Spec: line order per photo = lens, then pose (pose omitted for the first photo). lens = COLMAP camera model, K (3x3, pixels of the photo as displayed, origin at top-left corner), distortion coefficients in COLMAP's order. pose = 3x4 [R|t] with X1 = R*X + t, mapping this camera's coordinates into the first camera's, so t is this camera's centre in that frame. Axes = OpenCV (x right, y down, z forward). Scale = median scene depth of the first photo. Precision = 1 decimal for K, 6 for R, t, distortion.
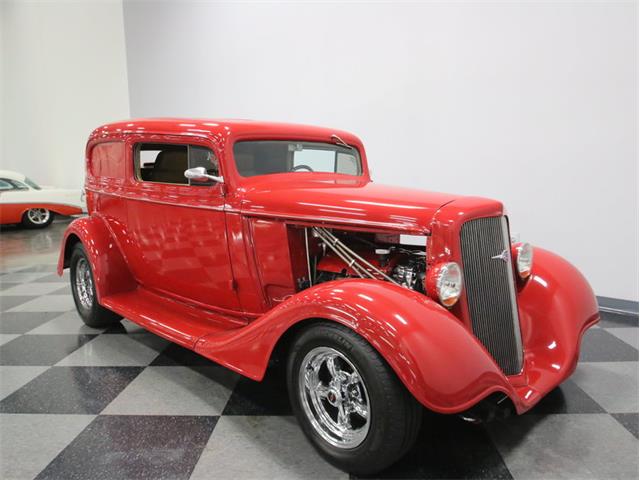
lens RADIAL K [[474.5, 0, 320.0], [0, 474.5, 240.0], [0, 0, 1]] dist [-0.030552, -0.000310]
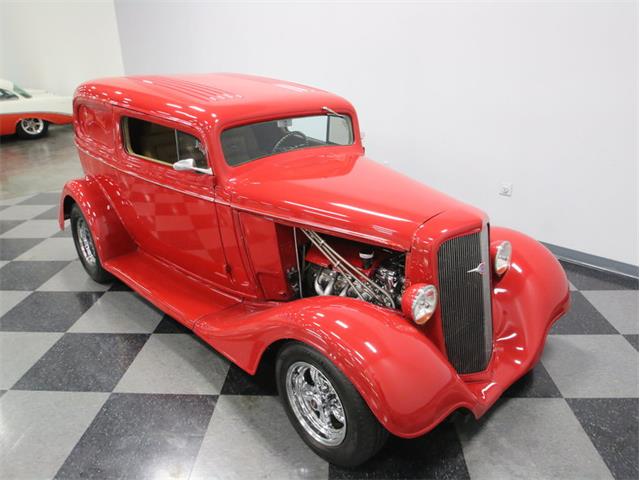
lens RADIAL K [[474.5, 0, 320.0], [0, 474.5, 240.0], [0, 0, 1]] dist [-0.030552, -0.000310]
pose [[0.999979, 0.001995, -0.006229, 0.034655], [-0.000468, 0.971729, 0.236097, -0.243203], [0.006524, -0.236089, 0.971710, -0.009242]]
